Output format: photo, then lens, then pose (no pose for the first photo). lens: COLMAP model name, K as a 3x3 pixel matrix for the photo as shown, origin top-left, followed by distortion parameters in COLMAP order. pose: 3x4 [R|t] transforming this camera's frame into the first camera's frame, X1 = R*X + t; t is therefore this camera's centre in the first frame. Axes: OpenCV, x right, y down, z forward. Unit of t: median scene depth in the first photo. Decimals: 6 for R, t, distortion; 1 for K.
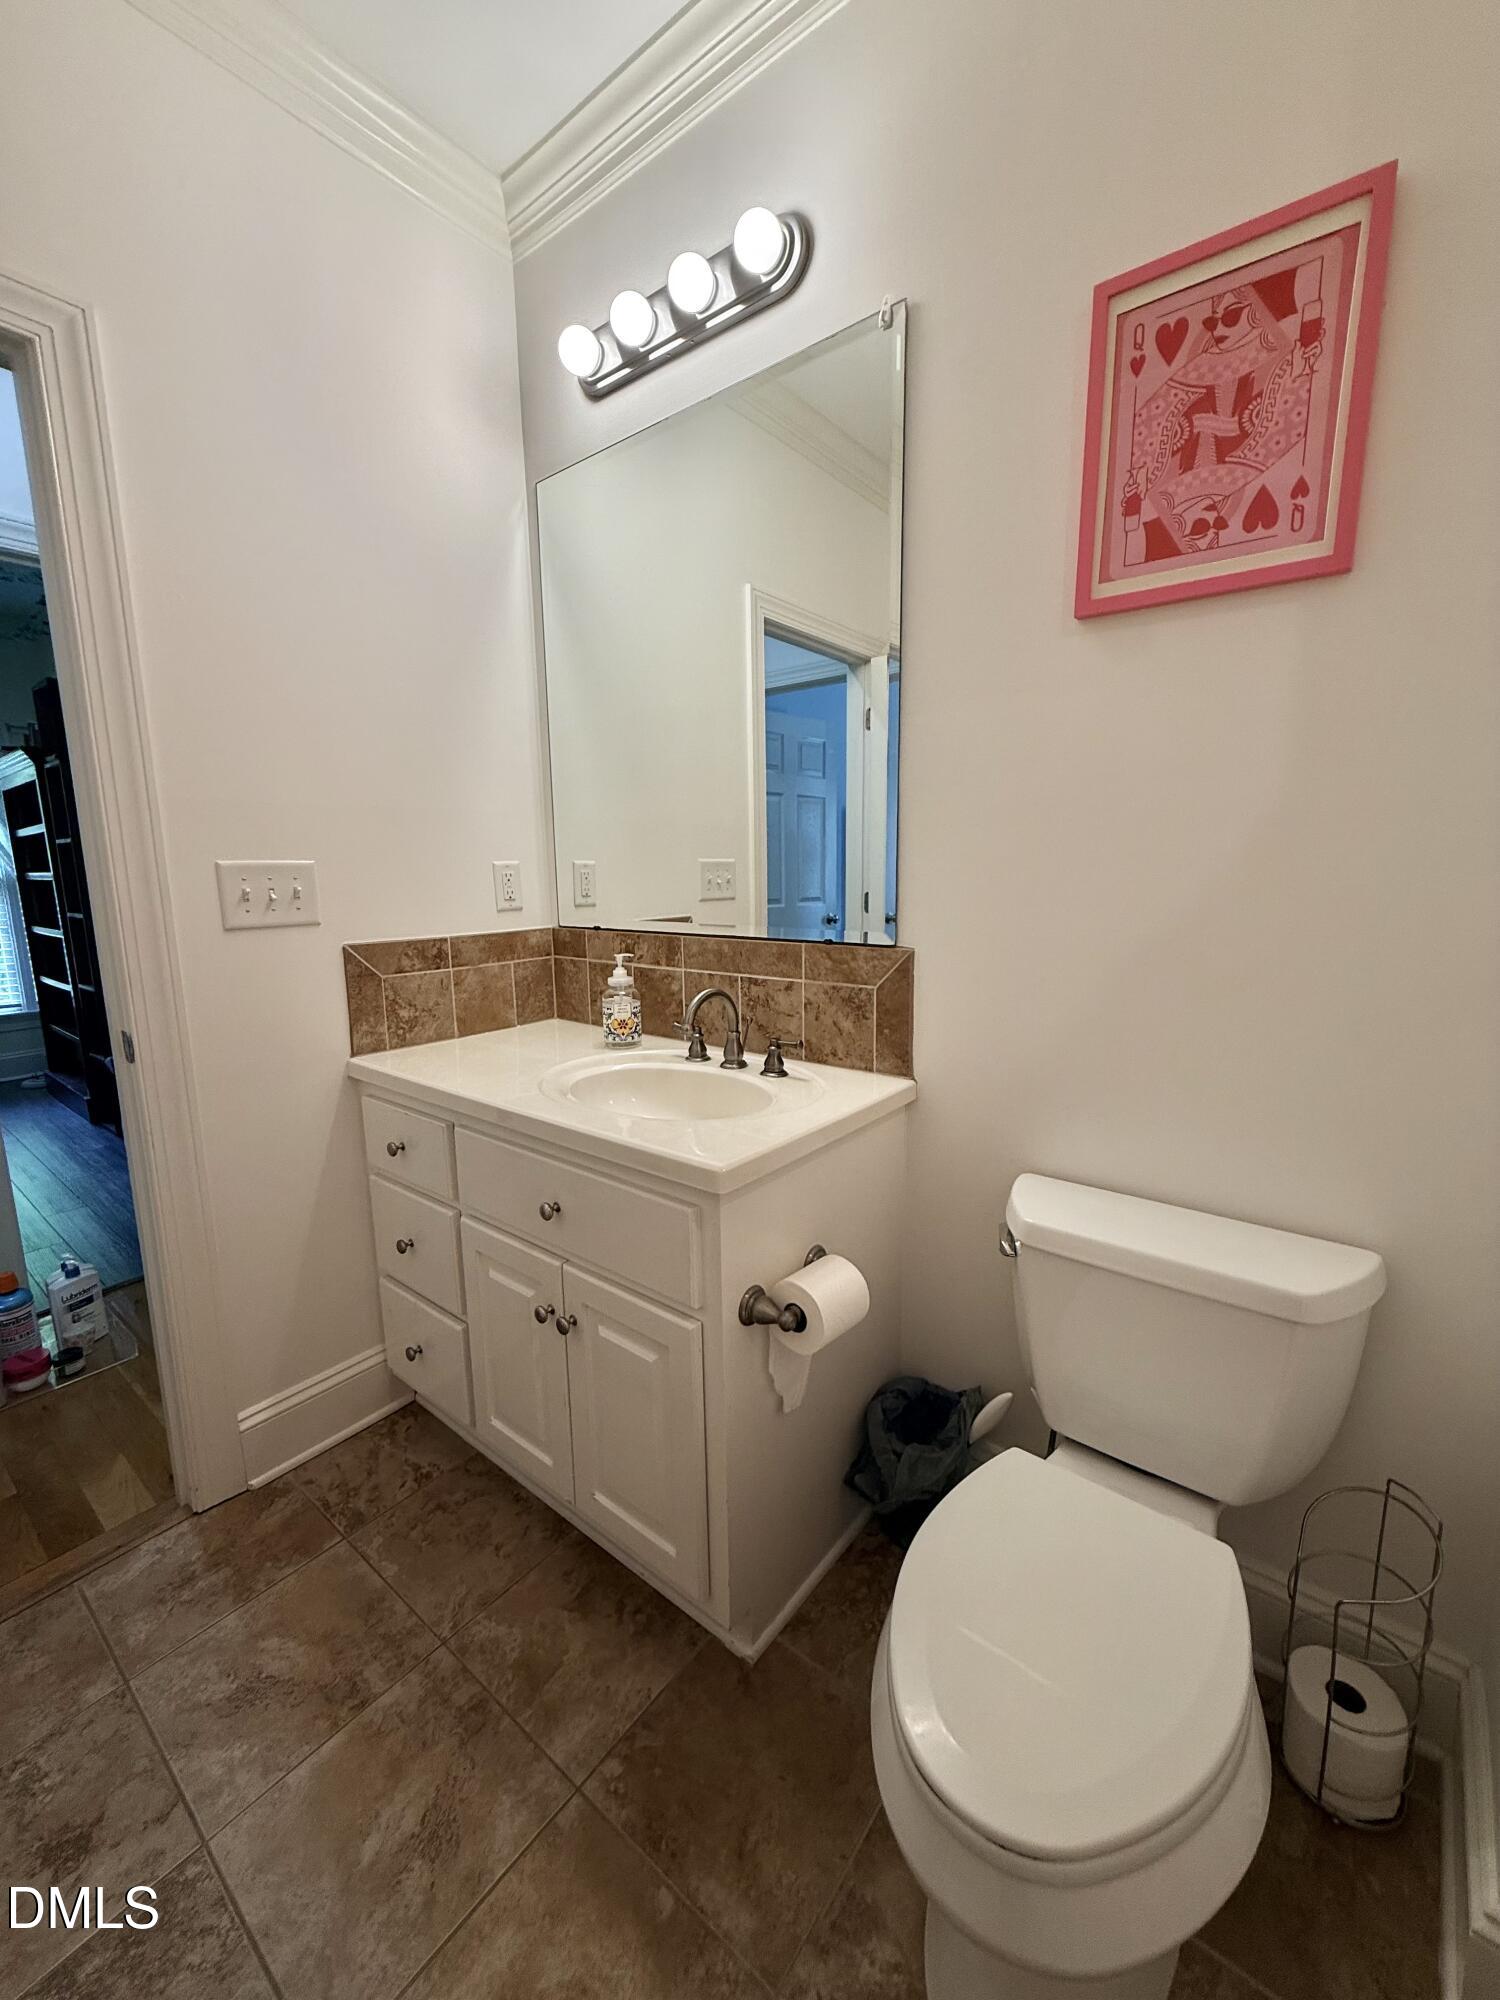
lens RADIAL K [[797.9, 0, 752.5], [0, 797.9, 997.2], [0, 0, 1]] dist [0.001730, 0.000010]
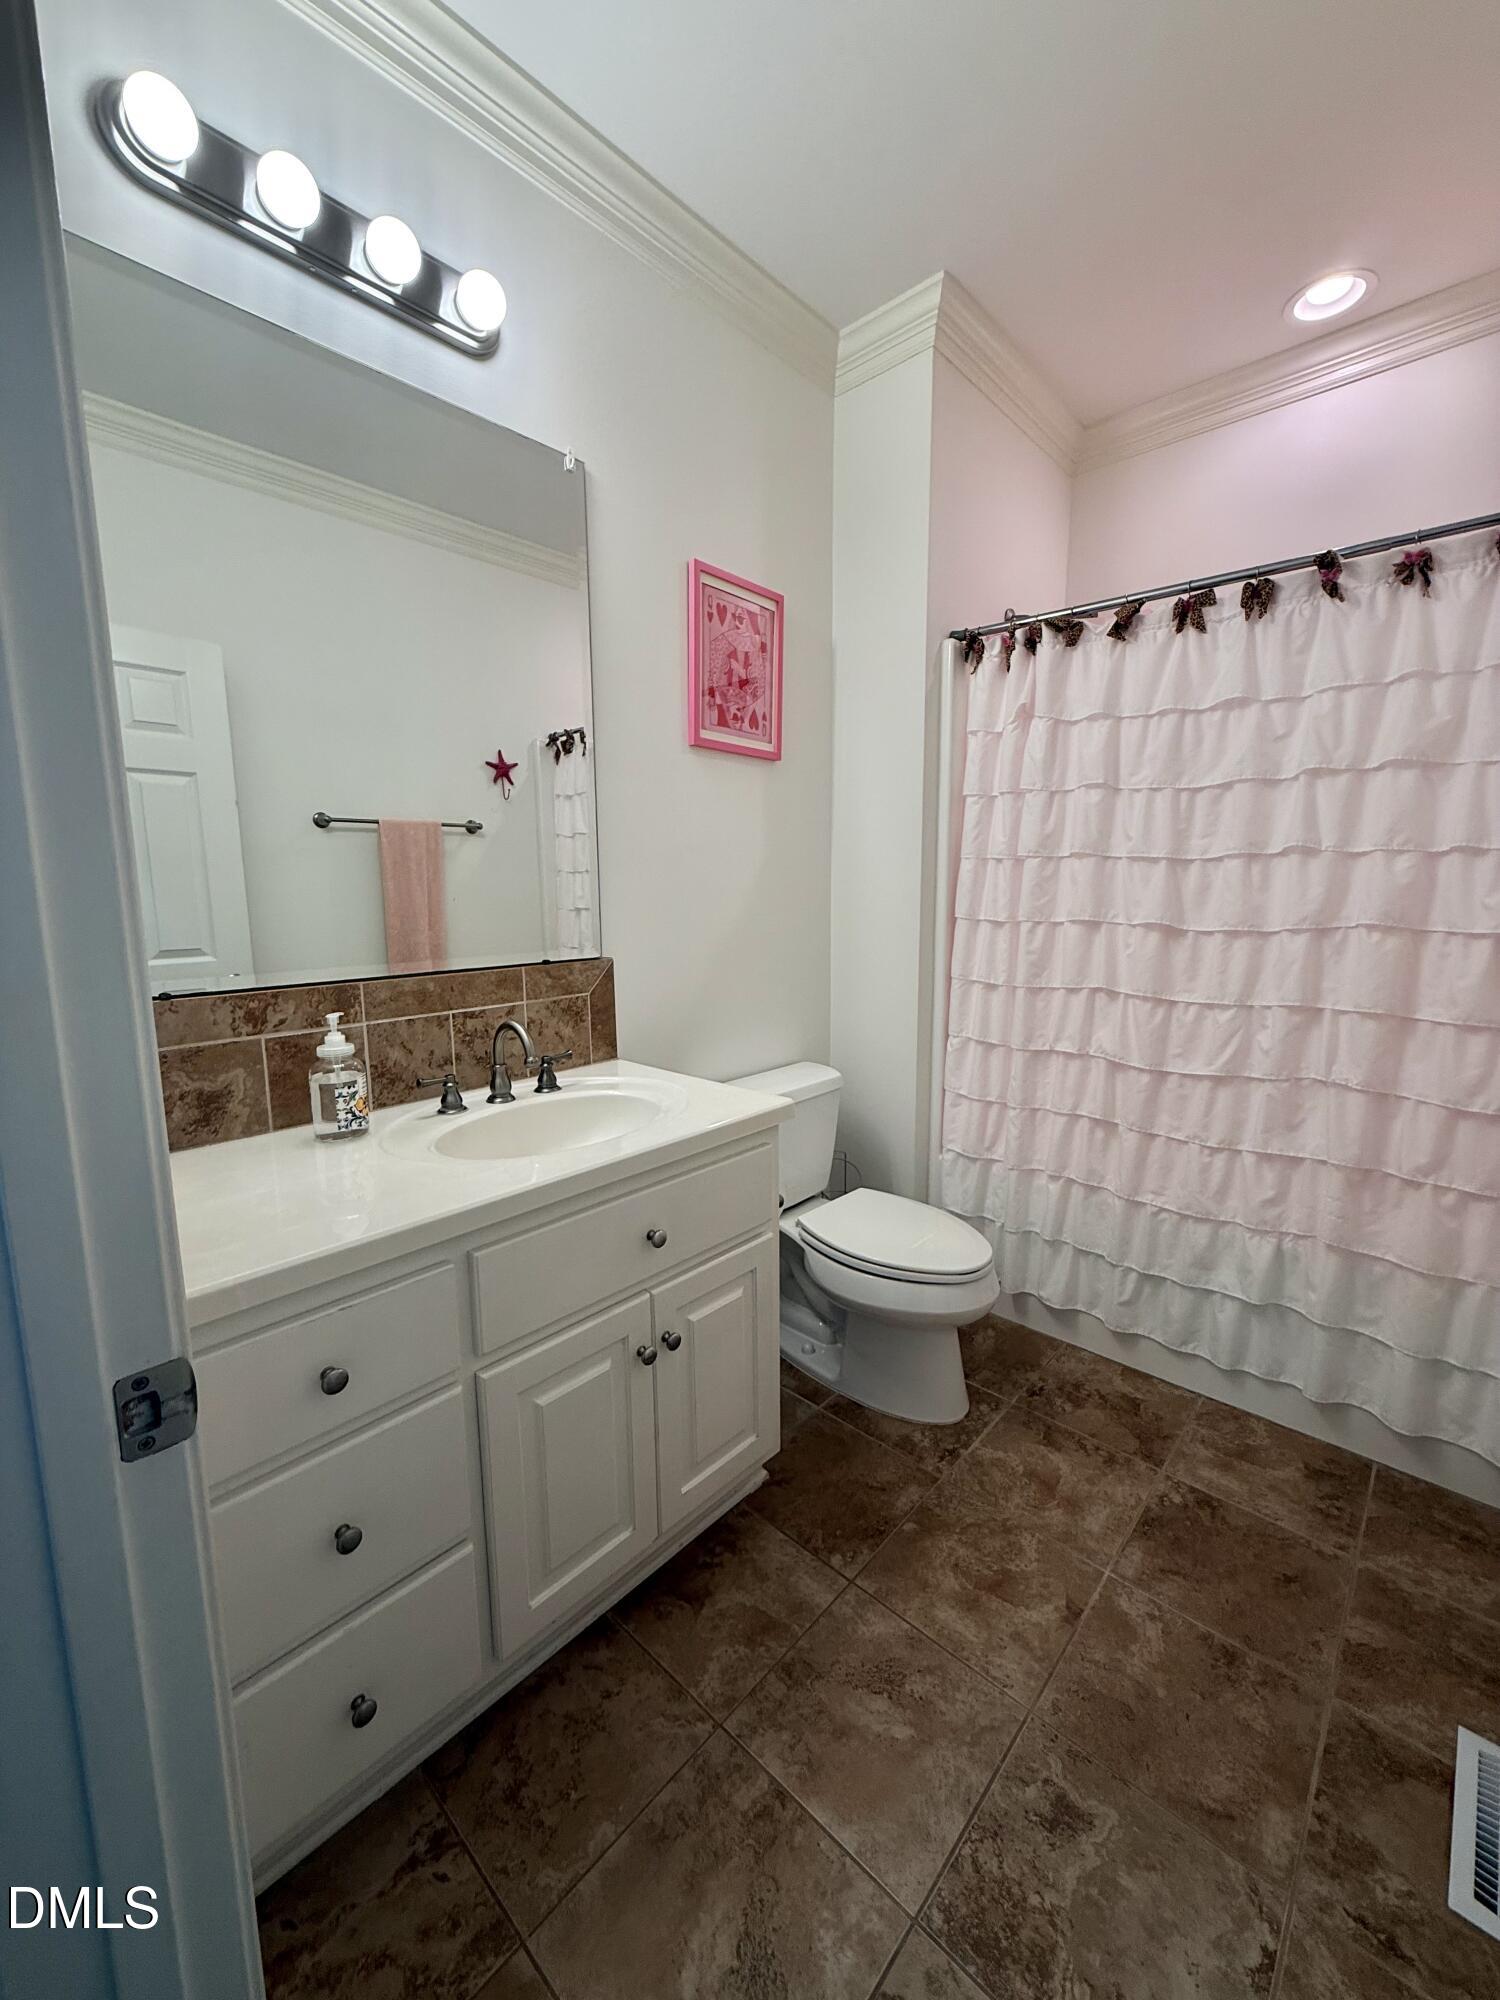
lens RADIAL K [[797.9, 0, 750.6], [0, 797.9, 1000.7], [0, 0, 1]] dist [0.001730, 0.000010]
pose [[0.074733, -0.135205, 0.987995, -1.230570], [0.171079, 0.977815, 0.120871, -0.127190], [-0.982419, 0.159992, 0.096206, 0.765757]]
